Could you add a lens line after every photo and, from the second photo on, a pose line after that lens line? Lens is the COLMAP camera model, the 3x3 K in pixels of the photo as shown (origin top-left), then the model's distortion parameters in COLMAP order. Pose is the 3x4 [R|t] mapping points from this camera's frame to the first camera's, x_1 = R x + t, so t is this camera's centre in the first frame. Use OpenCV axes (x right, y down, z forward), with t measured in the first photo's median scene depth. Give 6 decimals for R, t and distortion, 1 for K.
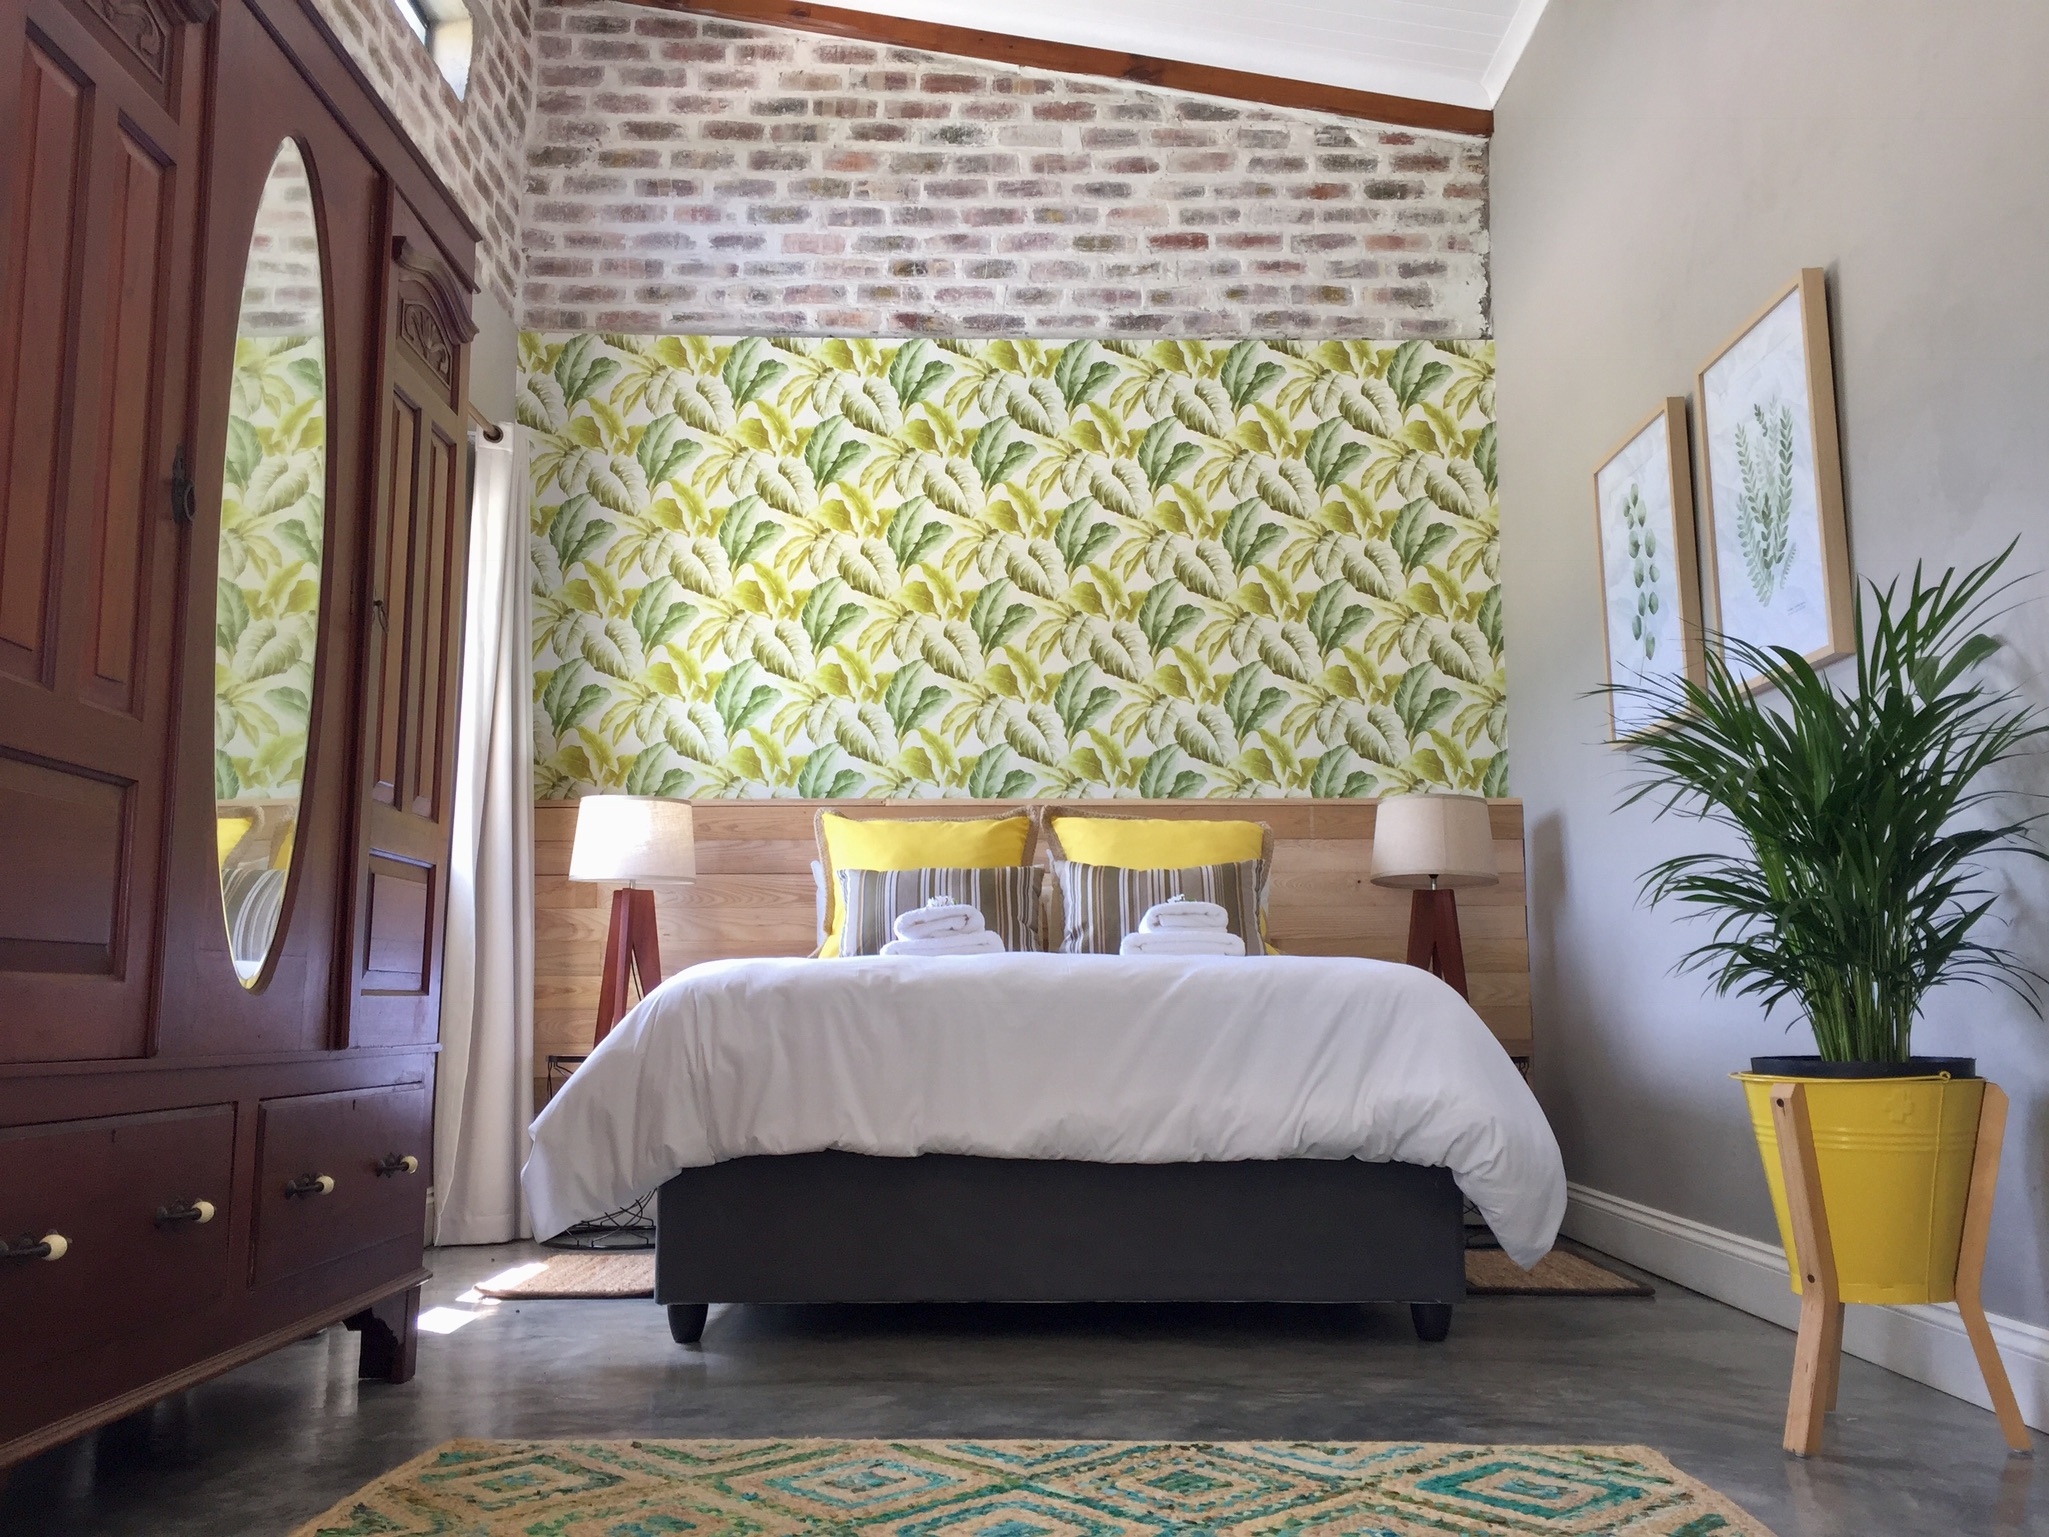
lens RADIAL K [[1764.6, 0, 1027.9], [0, 1764.6, 760.6], [0, 0, 1]] dist [0.106026, -0.148230]
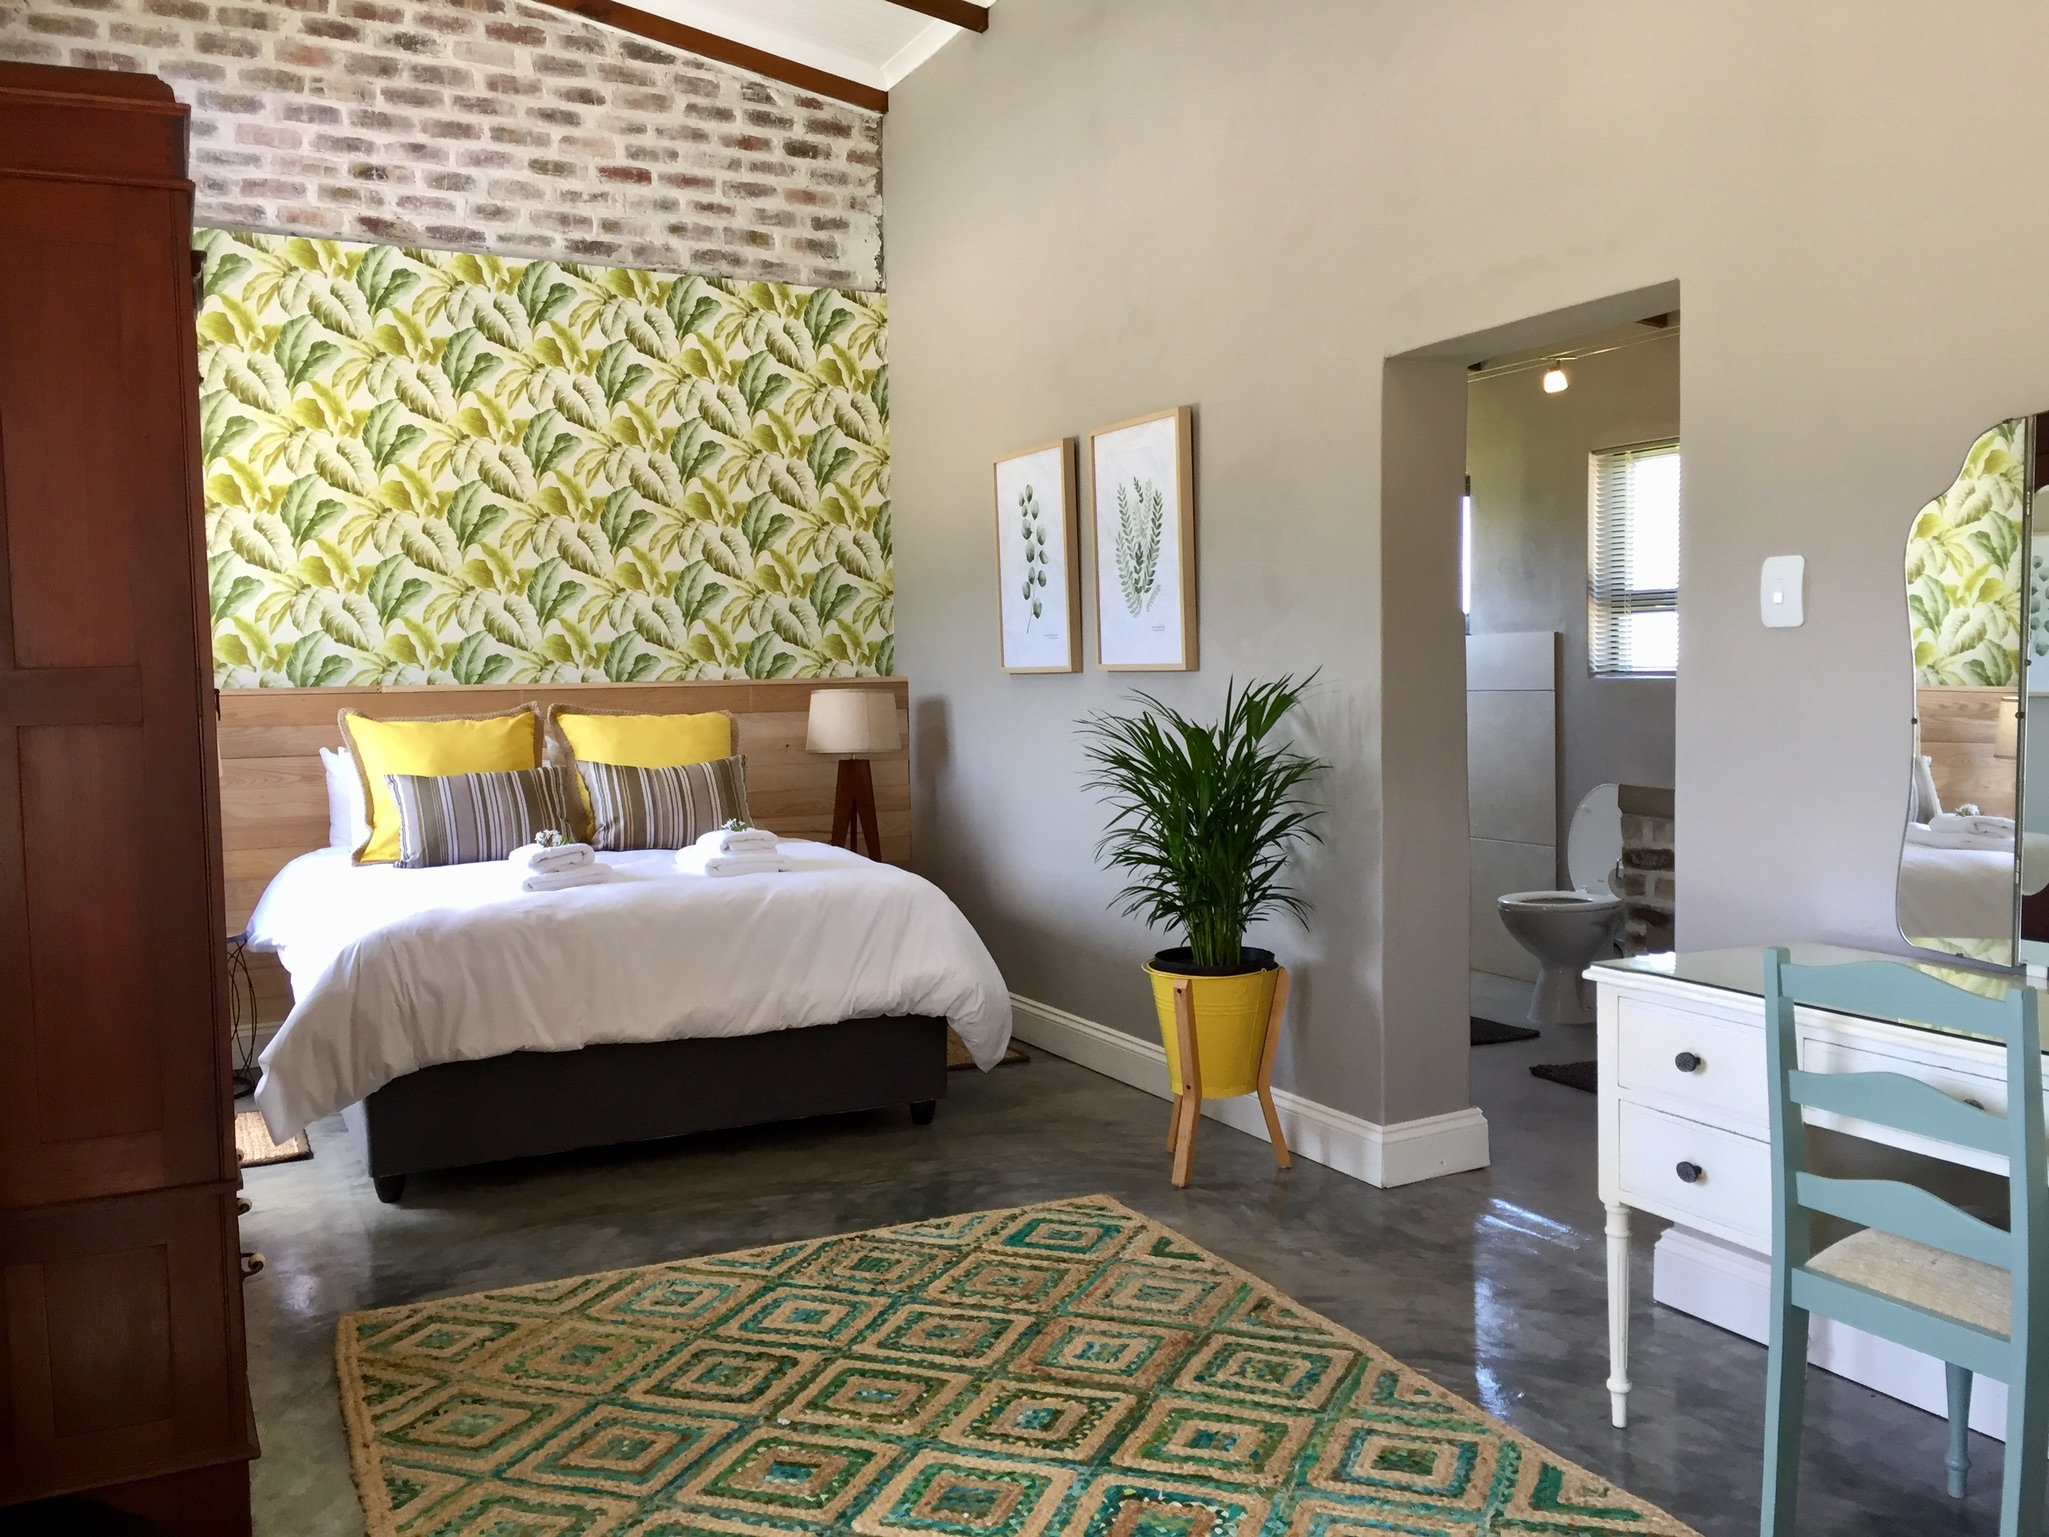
lens RADIAL K [[1764.6, 0, 1027.9], [0, 1764.6, 760.6], [0, 0, 1]] dist [0.106026, -0.148230]
pose [[0.898194, -0.036134, 0.438111, -0.195482], [-0.046240, 0.983321, 0.175900, -0.139729], [-0.437160, -0.178251, 0.881543, -0.170124]]
